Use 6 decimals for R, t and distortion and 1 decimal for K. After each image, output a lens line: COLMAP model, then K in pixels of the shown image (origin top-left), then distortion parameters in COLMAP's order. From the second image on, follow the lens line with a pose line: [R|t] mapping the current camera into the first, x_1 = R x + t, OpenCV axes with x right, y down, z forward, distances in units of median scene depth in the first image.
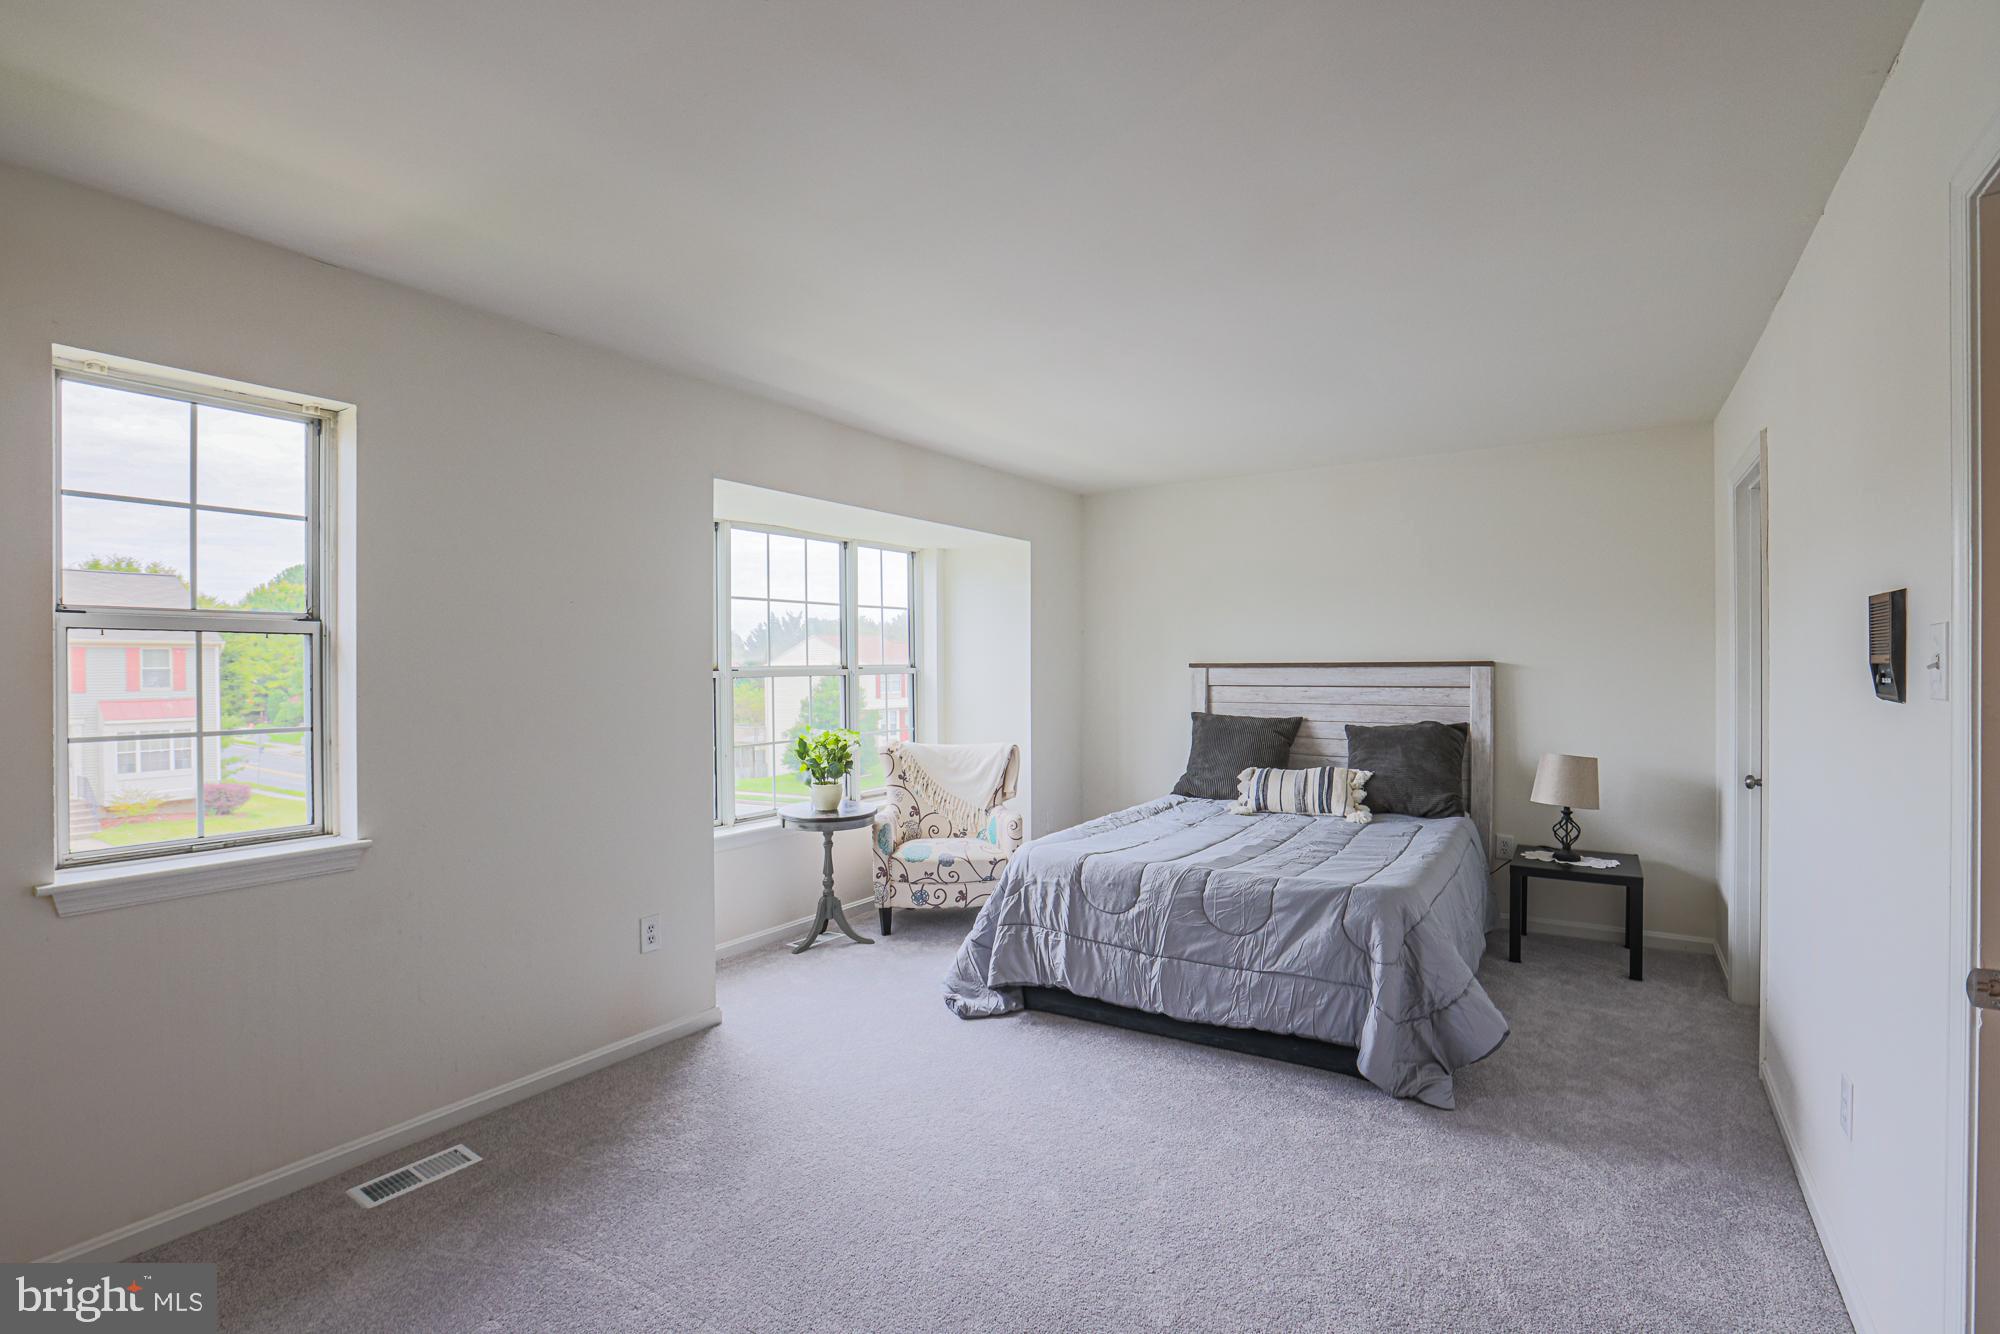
lens RADIAL K [[923.8, 0, 1025.0], [0, 923.8, 678.1], [0, 0, 1]] dist [-0.043459, 0.006155]
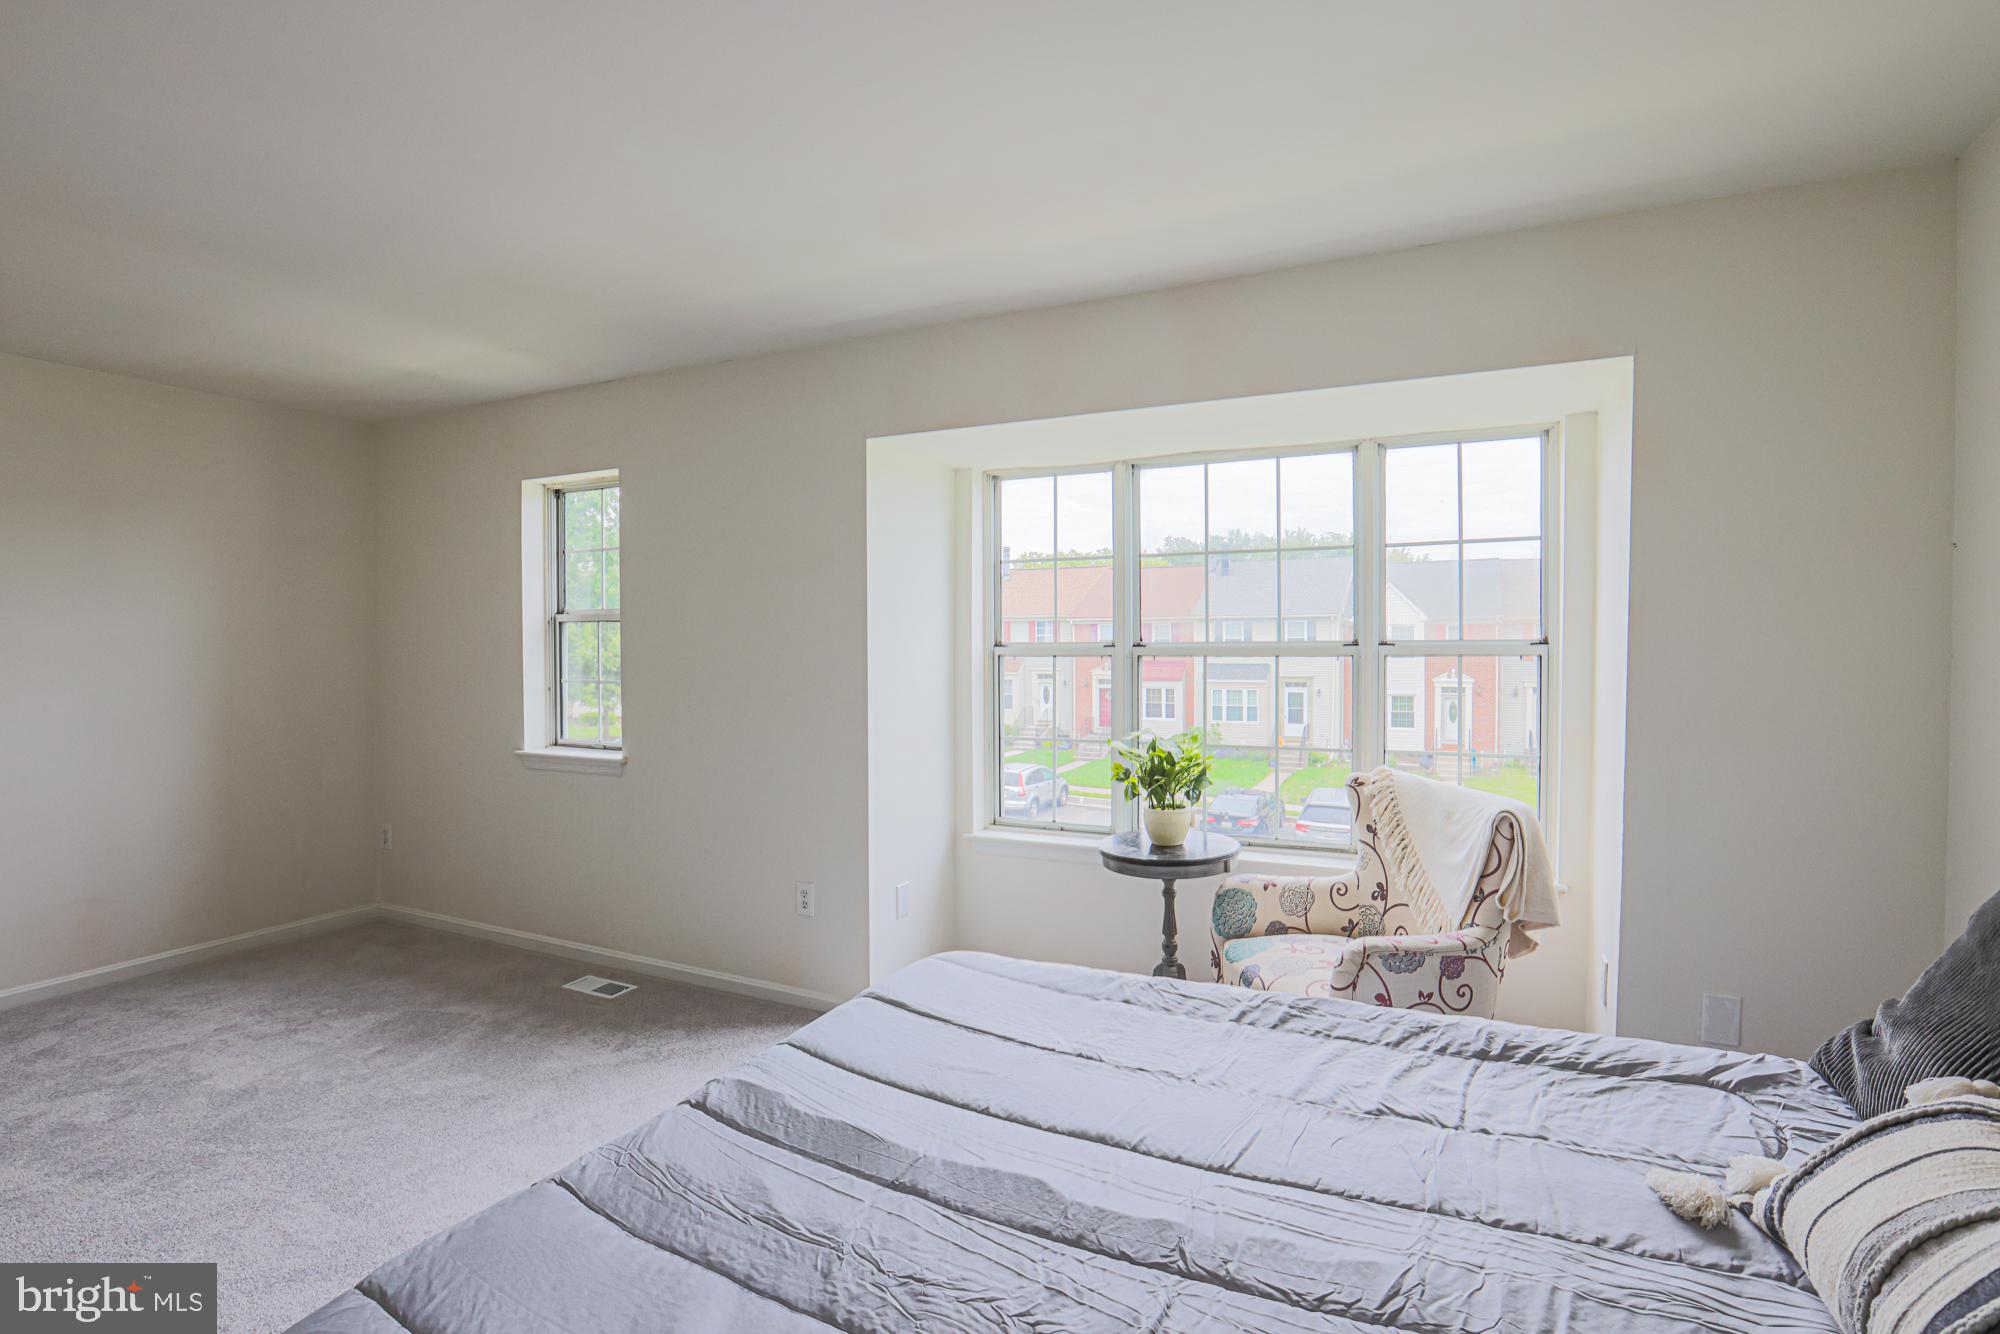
lens RADIAL K [[923.8, 0, 992.2], [0, 923.8, 681.5], [0, 0, 1]] dist [-0.043459, 0.006155]
pose [[0.128871, 0.046601, -0.990566, 0.475022], [-0.010247, 0.998904, 0.045660, -0.013981], [0.991608, 0.004266, 0.129207, 0.787004]]
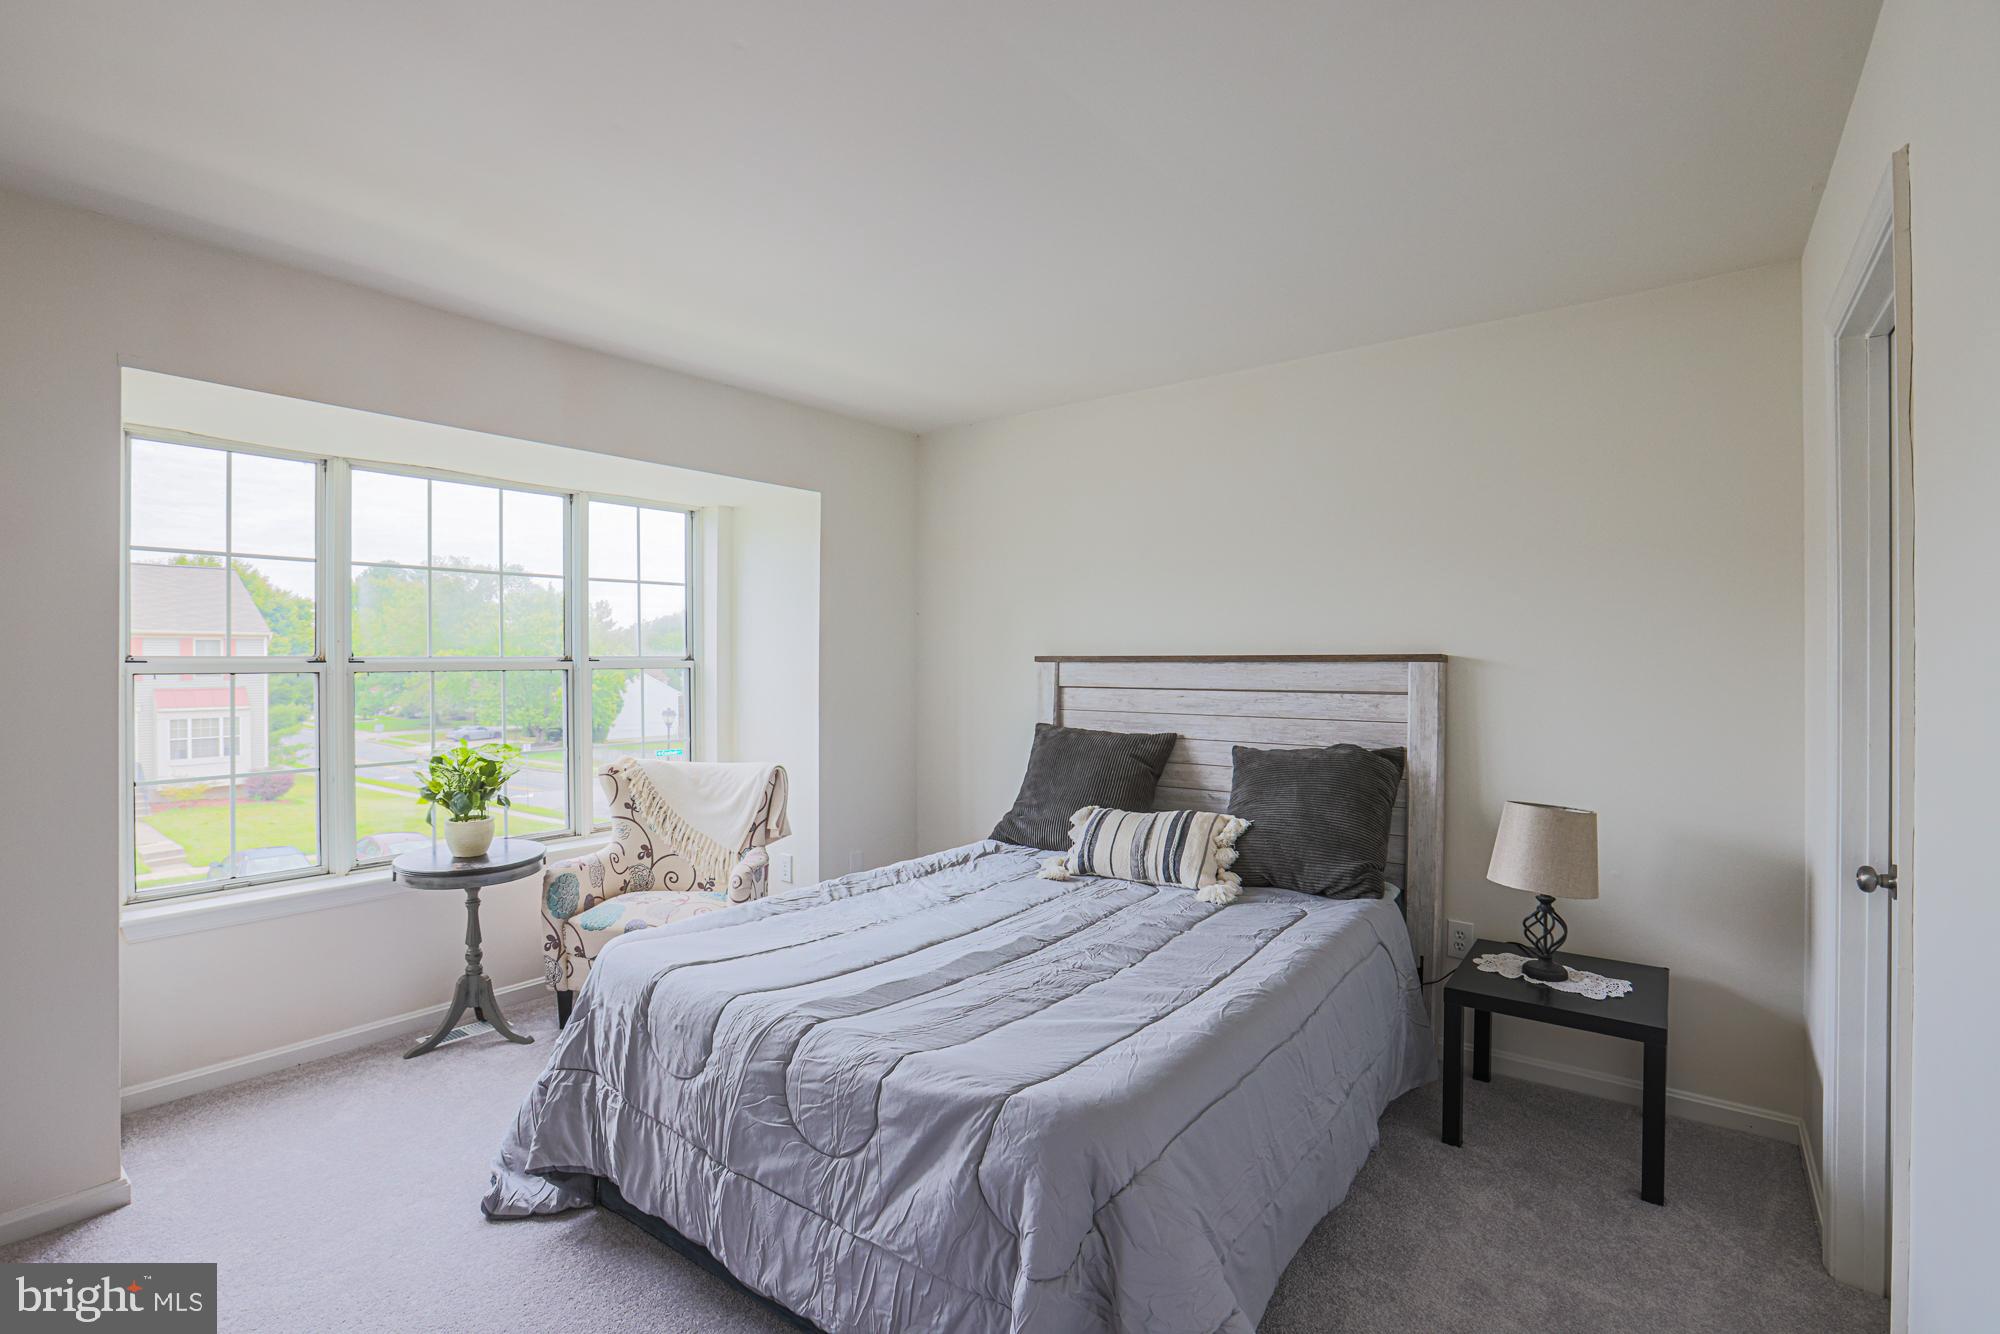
lens RADIAL K [[916.0, 0, 1001.6], [0, 916.0, 666.2], [0, 0, 1]] dist [-0.050419, 0.013171]
pose [[0.995661, 0.006105, -0.092852, 0.269813], [-0.006805, 0.999951, -0.007227, -0.003279], [0.092803, 0.007827, 0.995654, 0.340309]]
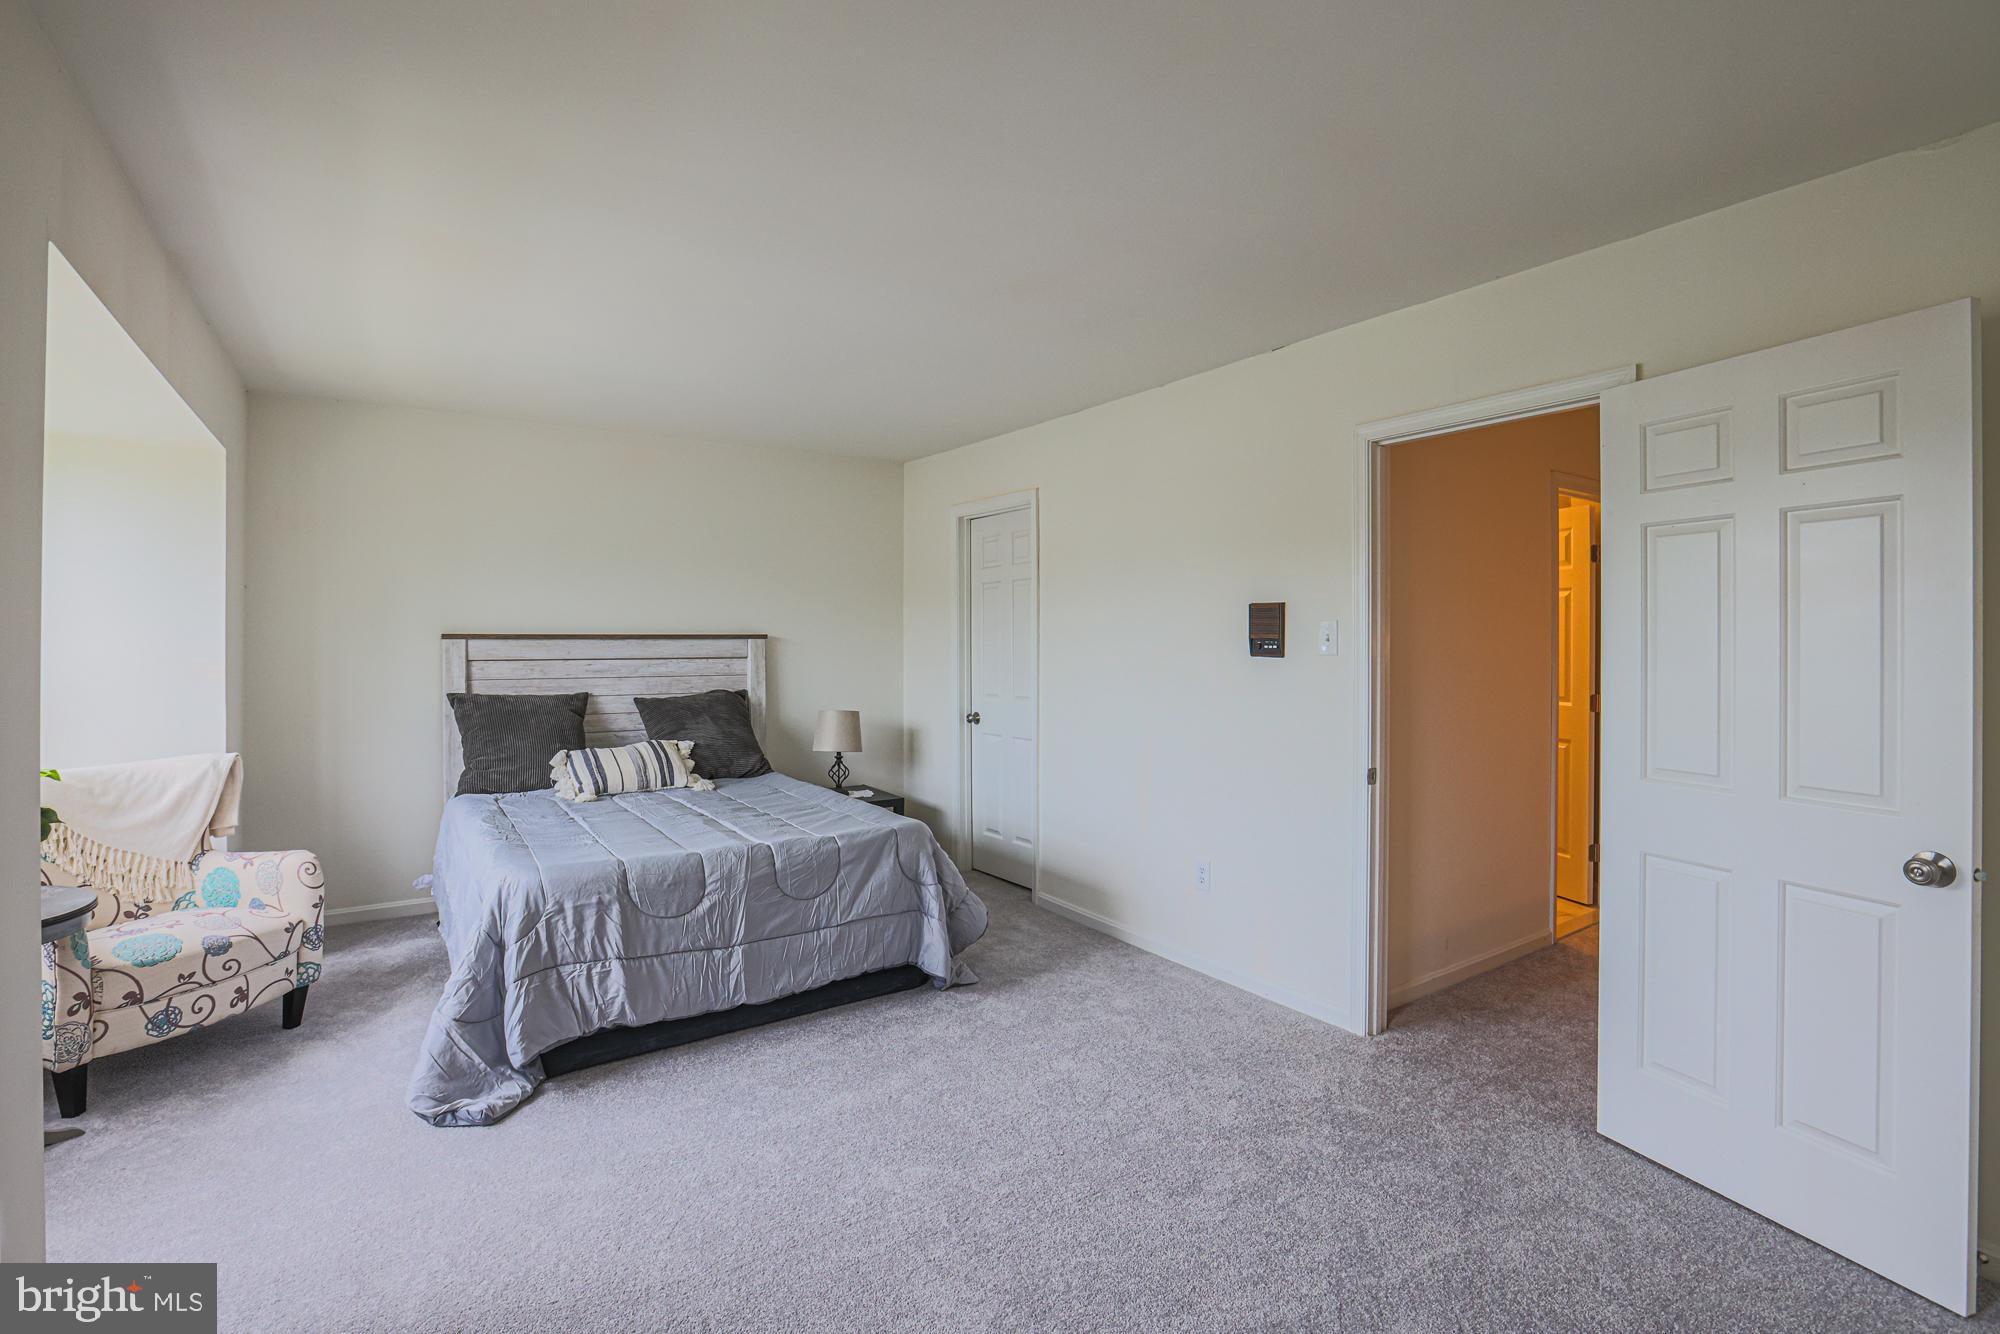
lens RADIAL K [[916.0, 0, 1011.5], [0, 916.0, 646.4], [0, 0, 1]] dist [-0.050419, 0.013171]
pose [[0.389663, -0.002657, 0.920954, -0.441891], [0.008151, 0.999967, -0.000564, -0.000530], [-0.920921, 0.007726, 0.389672, 0.278976]]
